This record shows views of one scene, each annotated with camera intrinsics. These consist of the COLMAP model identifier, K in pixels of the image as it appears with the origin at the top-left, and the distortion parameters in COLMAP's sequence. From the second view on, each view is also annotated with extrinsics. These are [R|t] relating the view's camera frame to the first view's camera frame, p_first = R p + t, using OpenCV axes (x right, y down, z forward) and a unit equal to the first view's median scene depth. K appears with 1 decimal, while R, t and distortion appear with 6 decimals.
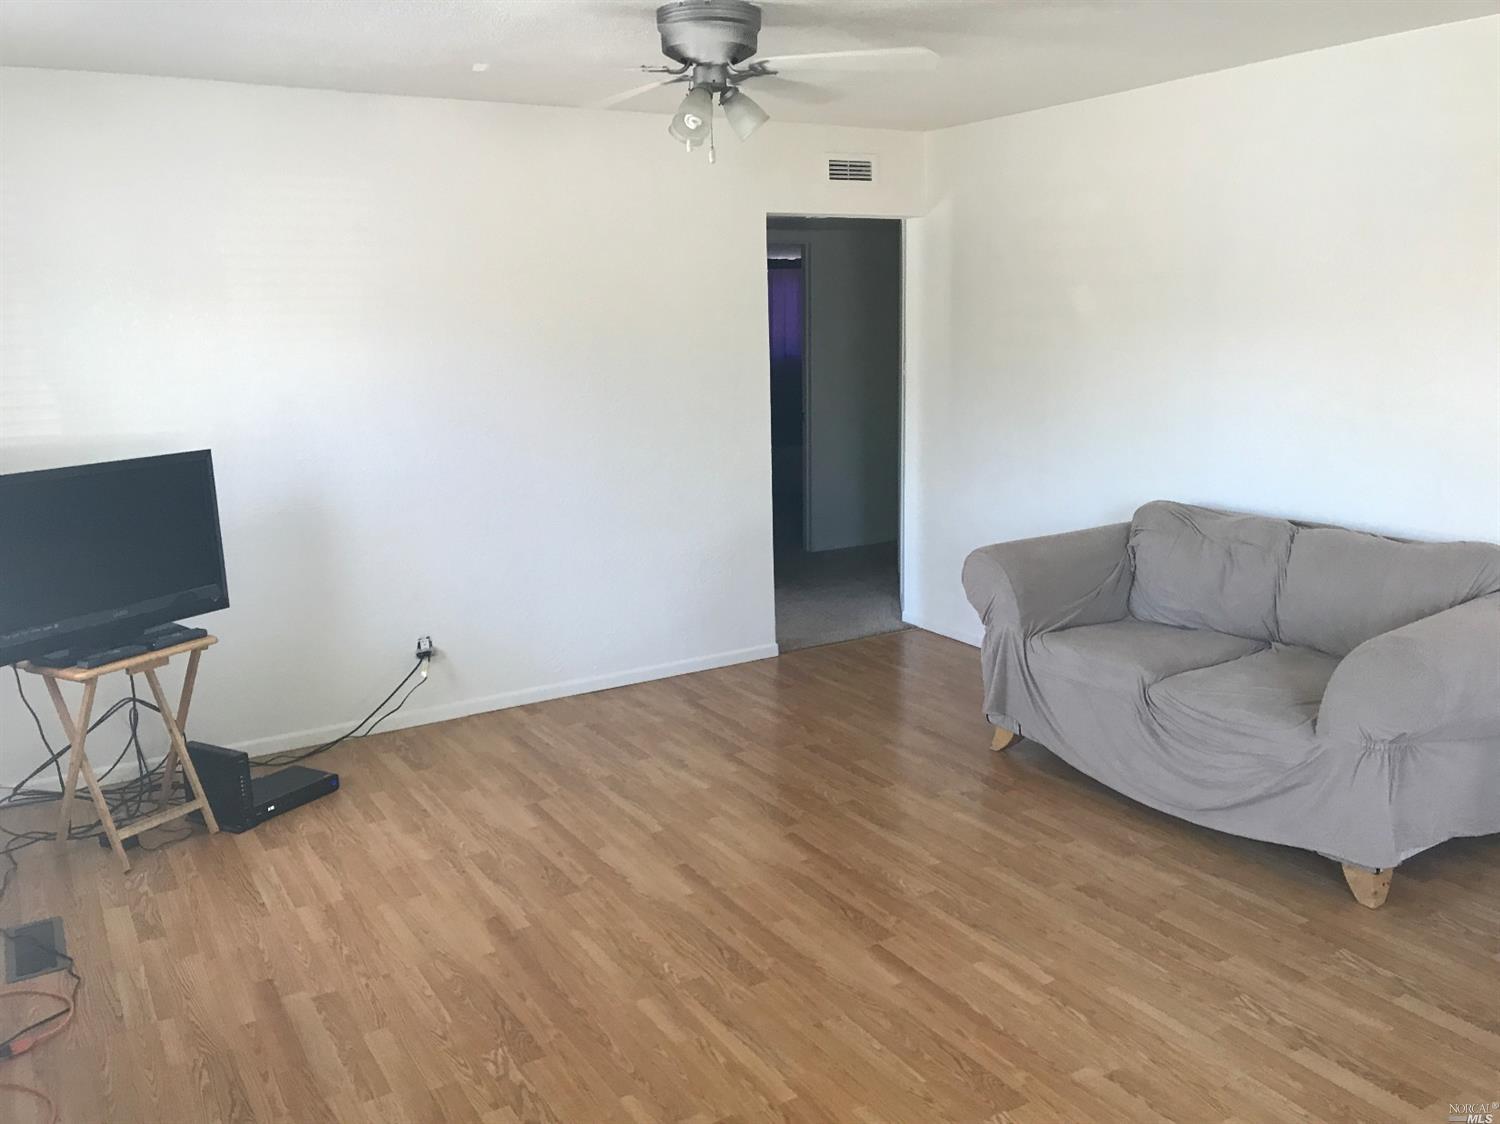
lens RADIAL K [[1213.9, 0, 748.2], [0, 1213.9, 594.0], [0, 0, 1]] dist [0.049474, 0.001816]
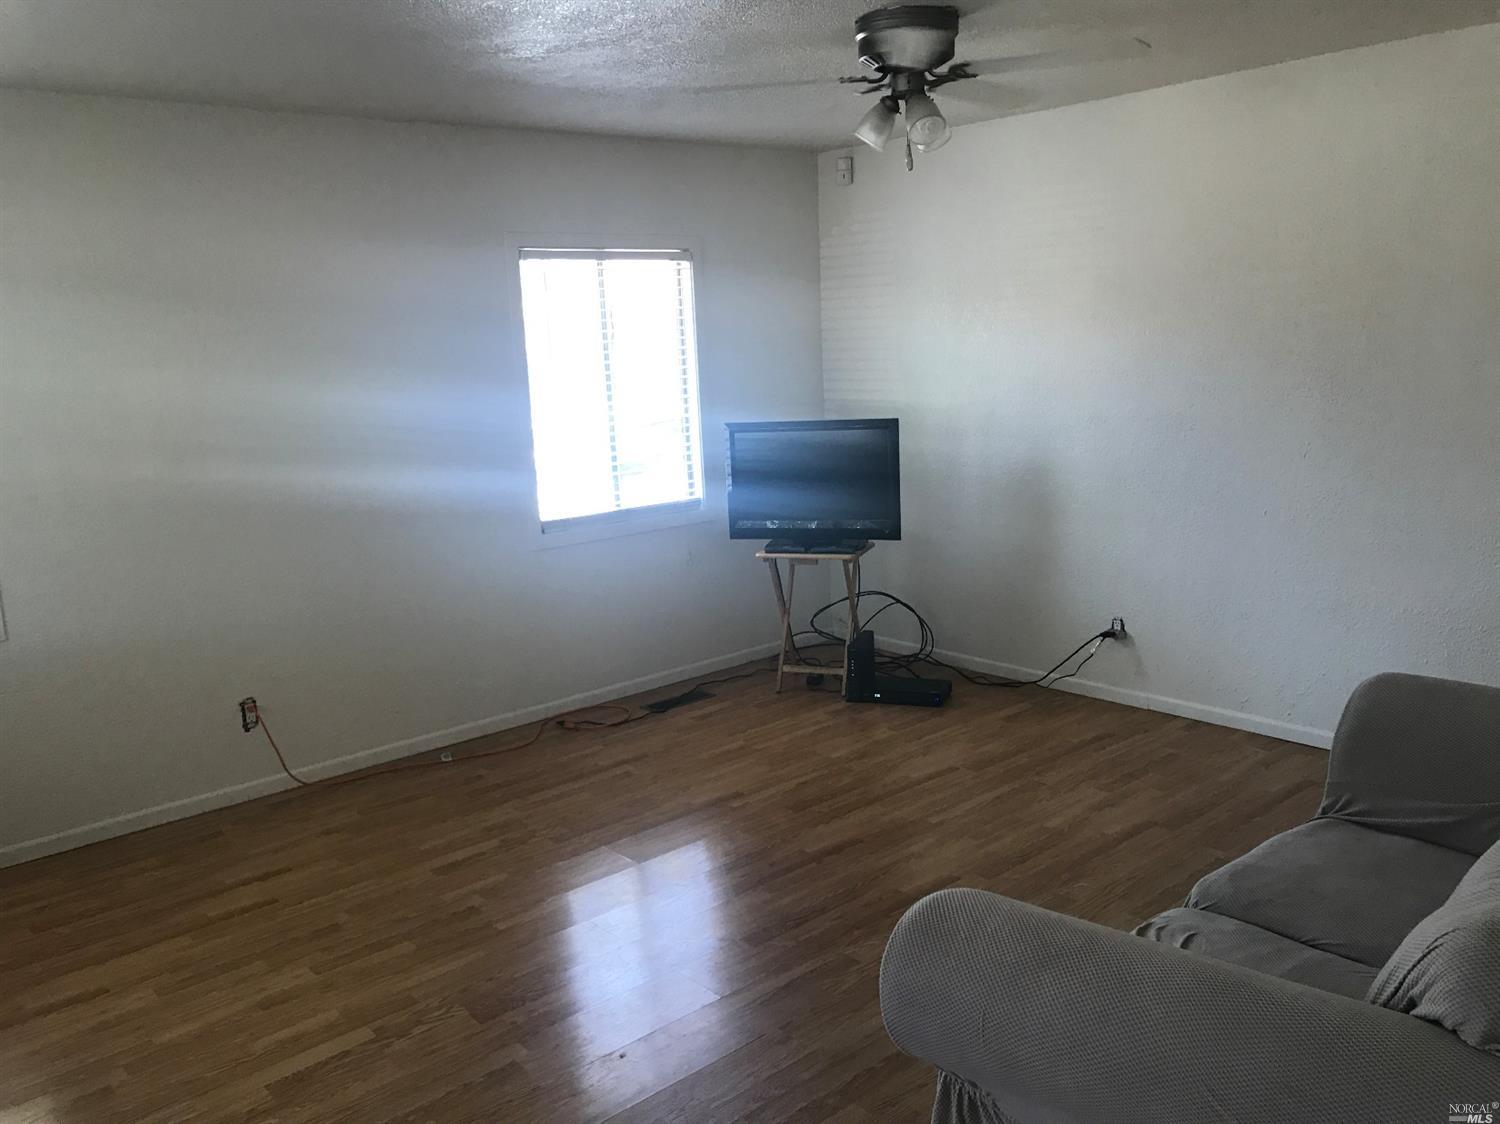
lens RADIAL K [[1218.1, 0, 750.0], [0, 1218.1, 562.0], [0, 0, 1]] dist [0.011496, 0.008371]
pose [[0.179809, 0.198107, -0.963547, 0.814615], [-0.181221, 0.969417, 0.165496, -0.153967], [0.966865, 0.144857, 0.210211, 0.583556]]
